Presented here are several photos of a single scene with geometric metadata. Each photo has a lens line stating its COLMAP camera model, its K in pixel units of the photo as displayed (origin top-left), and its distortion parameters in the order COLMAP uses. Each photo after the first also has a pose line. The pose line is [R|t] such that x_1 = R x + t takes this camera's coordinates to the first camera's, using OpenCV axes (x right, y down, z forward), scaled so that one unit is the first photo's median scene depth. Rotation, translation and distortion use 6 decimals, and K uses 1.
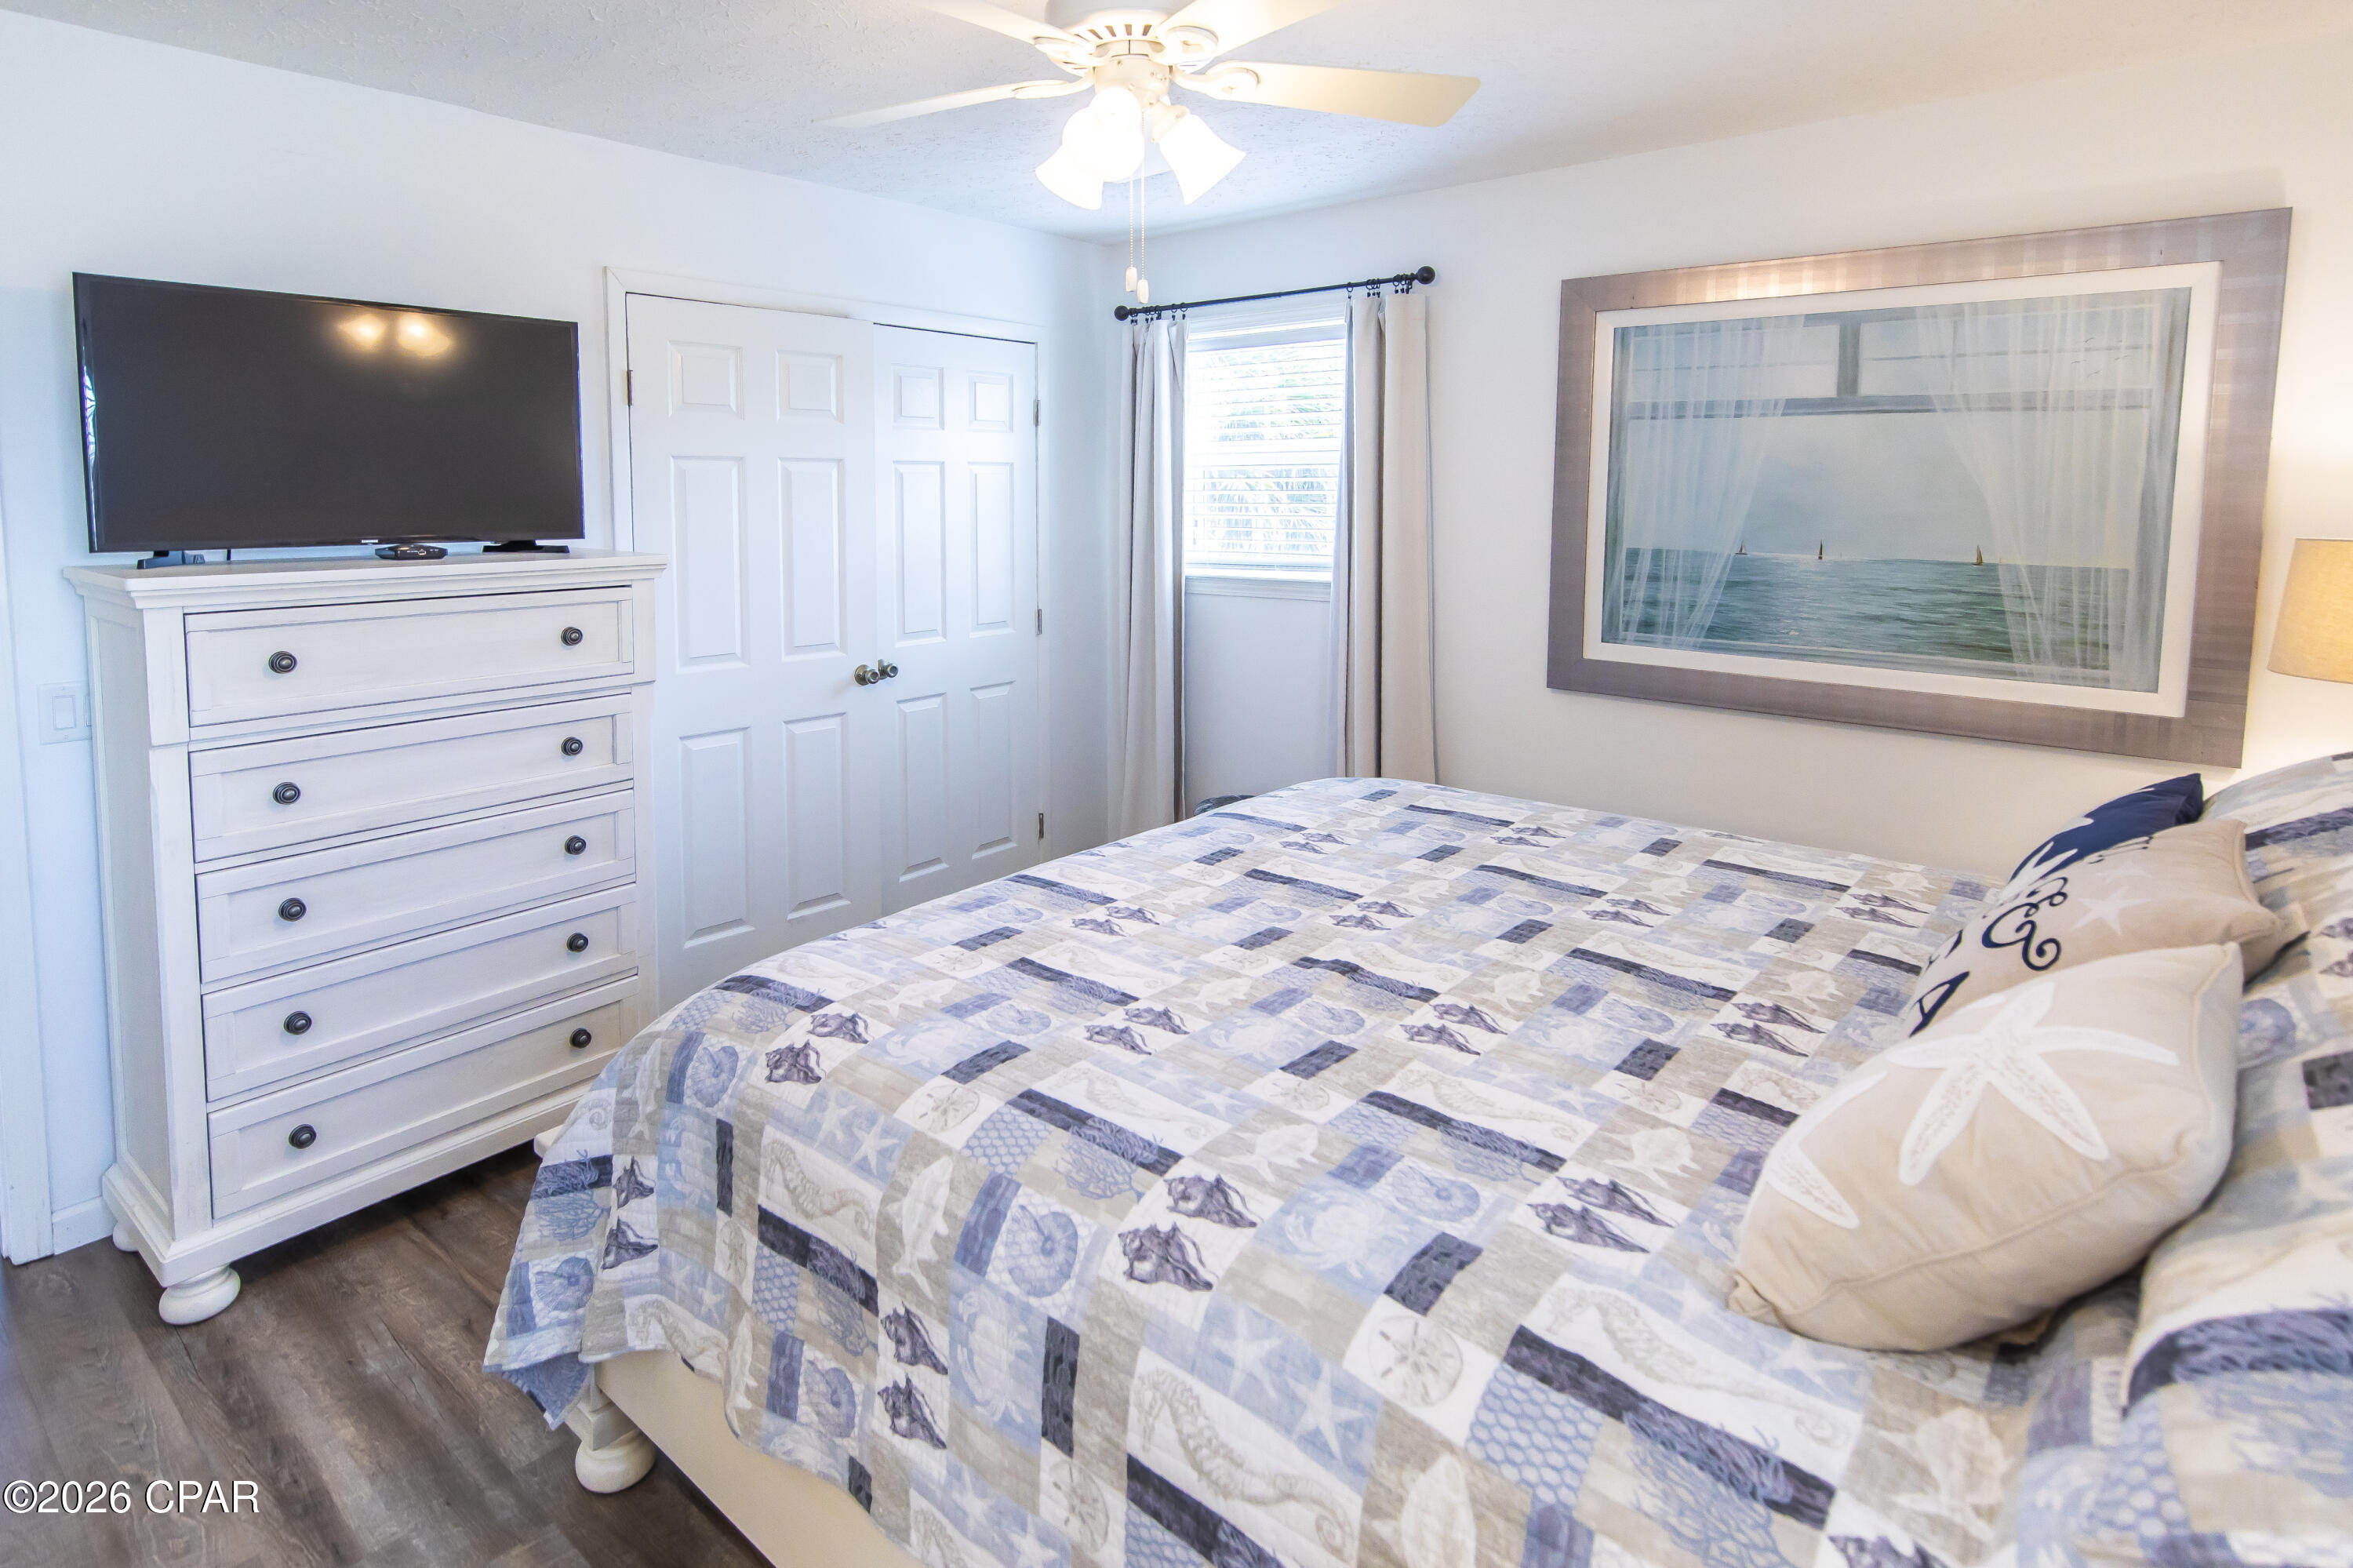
lens RADIAL K [[1192.9, 0, 1176.1], [0, 1192.9, 679.3], [0, 0, 1]] dist [0.002177, 0.000220]
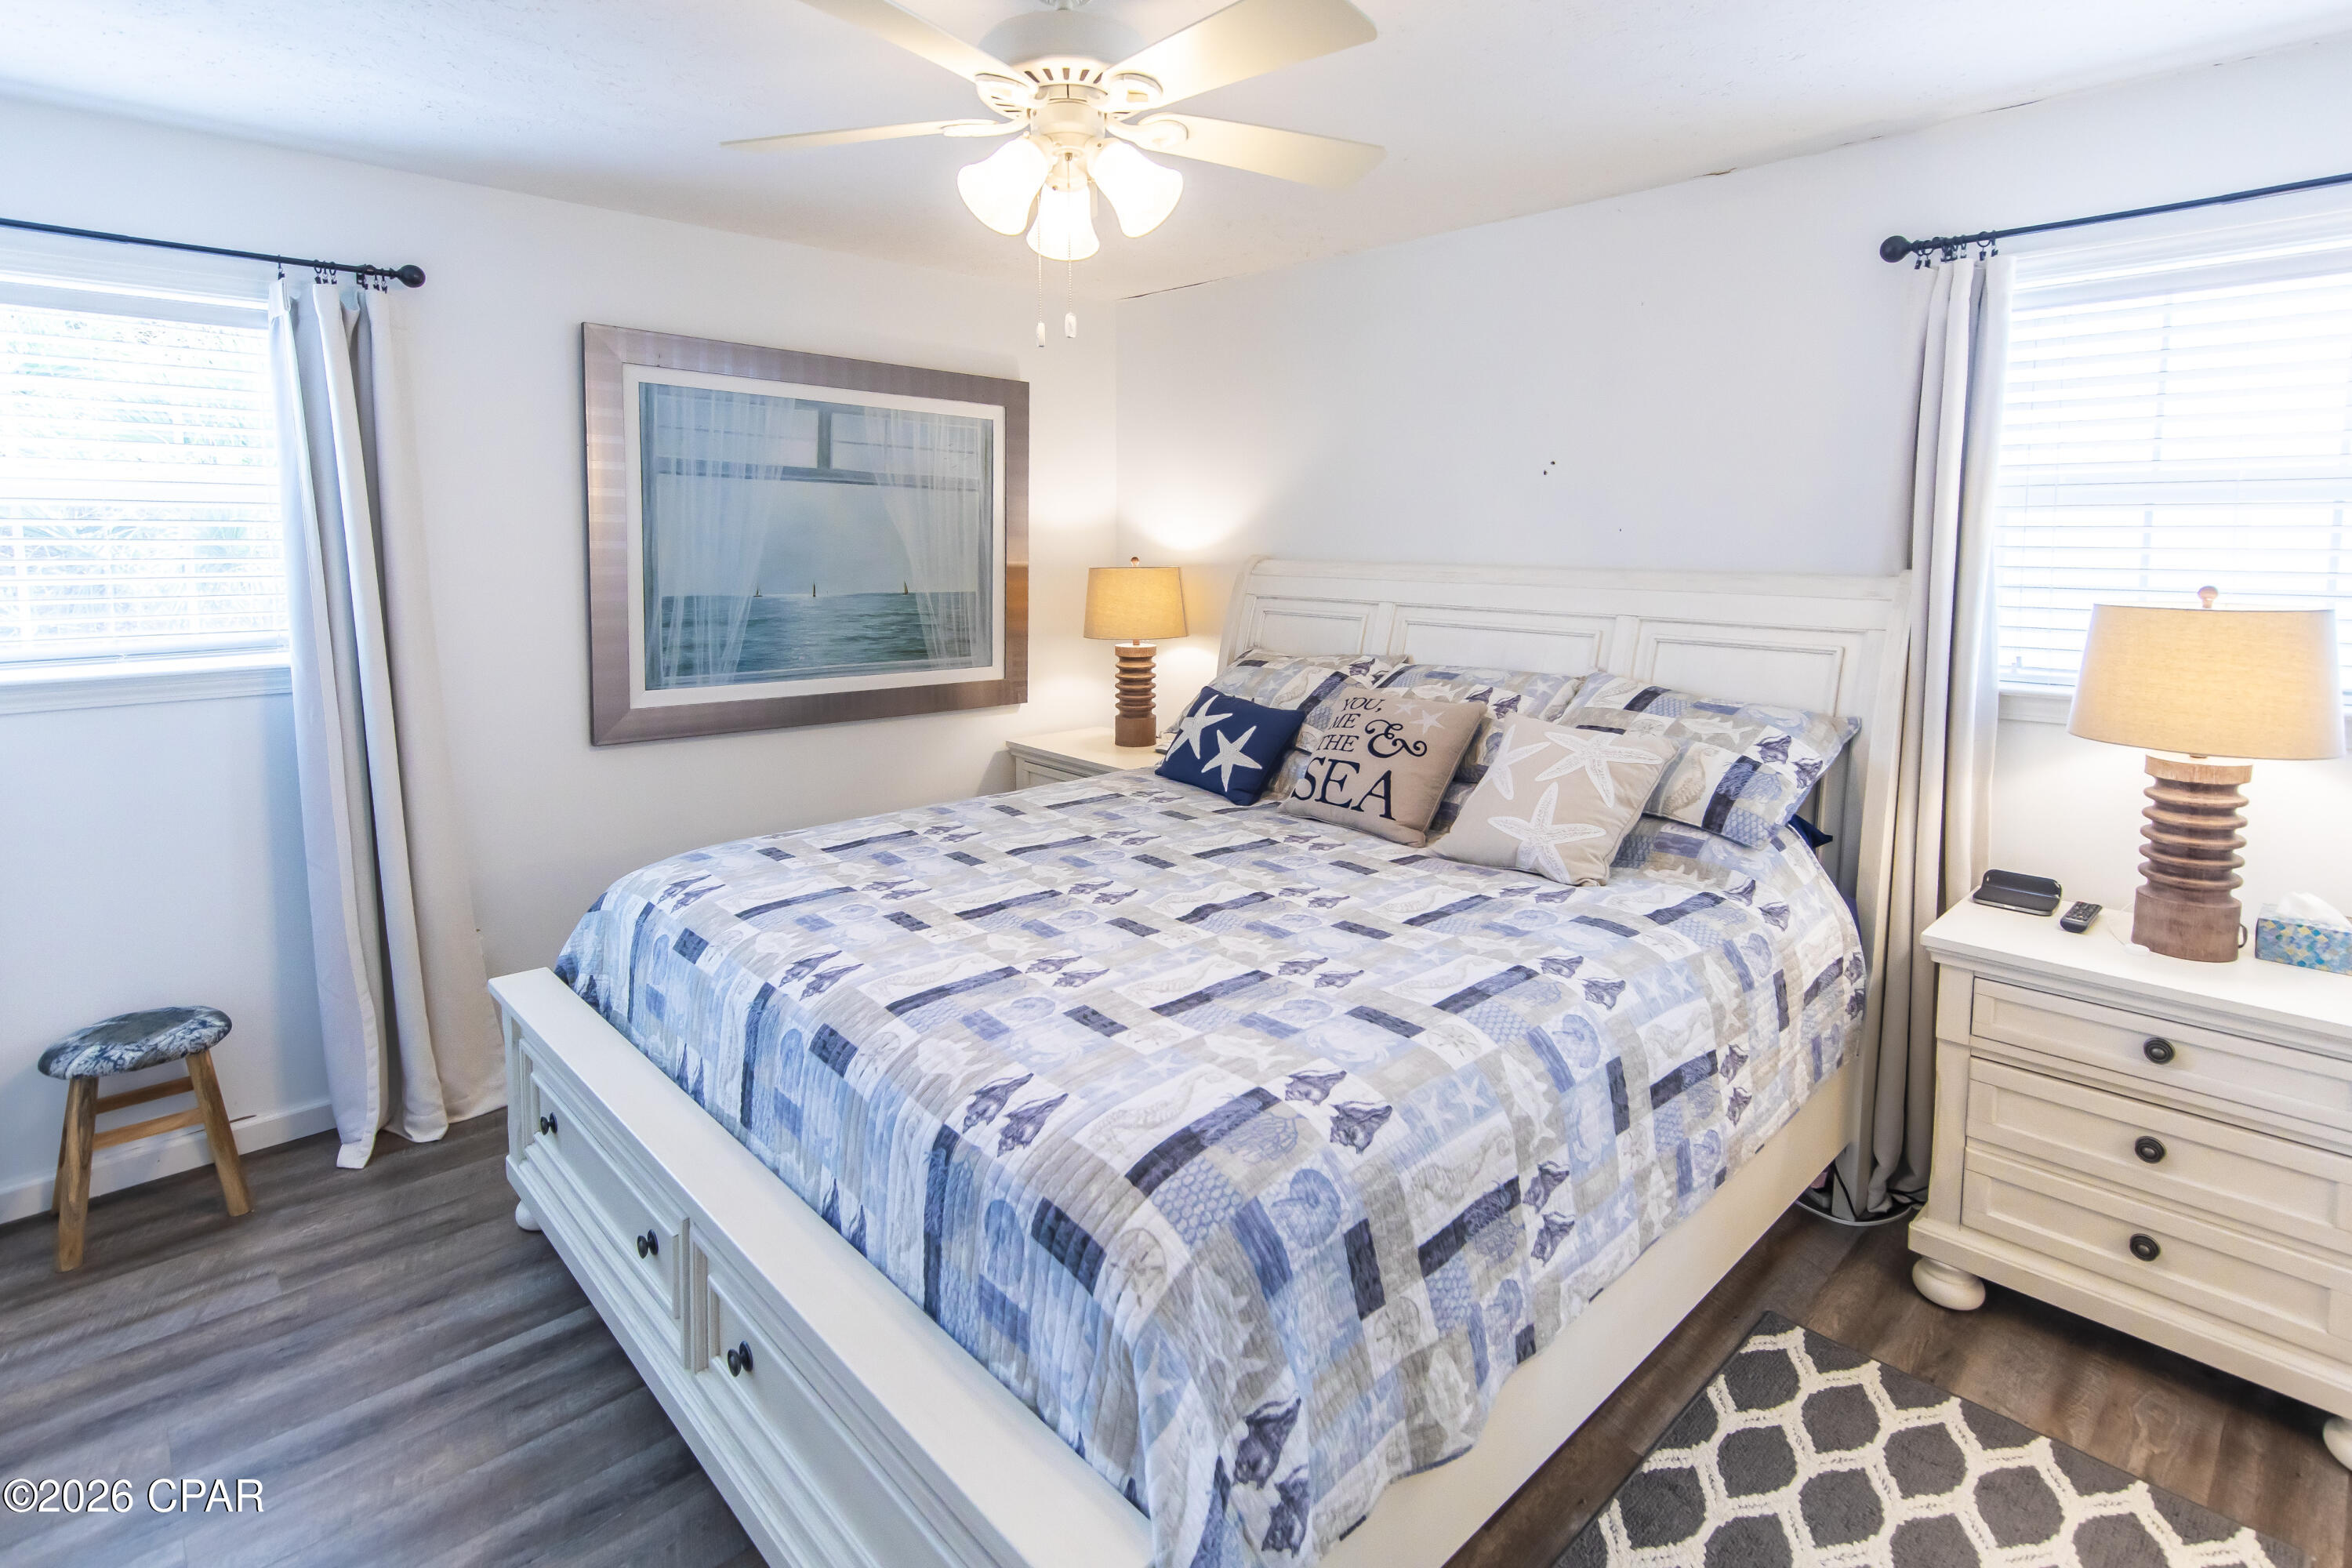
lens RADIAL K [[1068.7, 0, 1190.2], [0, 1068.7, 732.2], [0, 0, 1]] dist [0.004245, 0.000313]
pose [[0.165158, -0.168984, 0.971683, -0.541234], [0.155205, 0.977390, 0.143596, -0.064592], [-0.973979, 0.127094, 0.187651, 0.441898]]
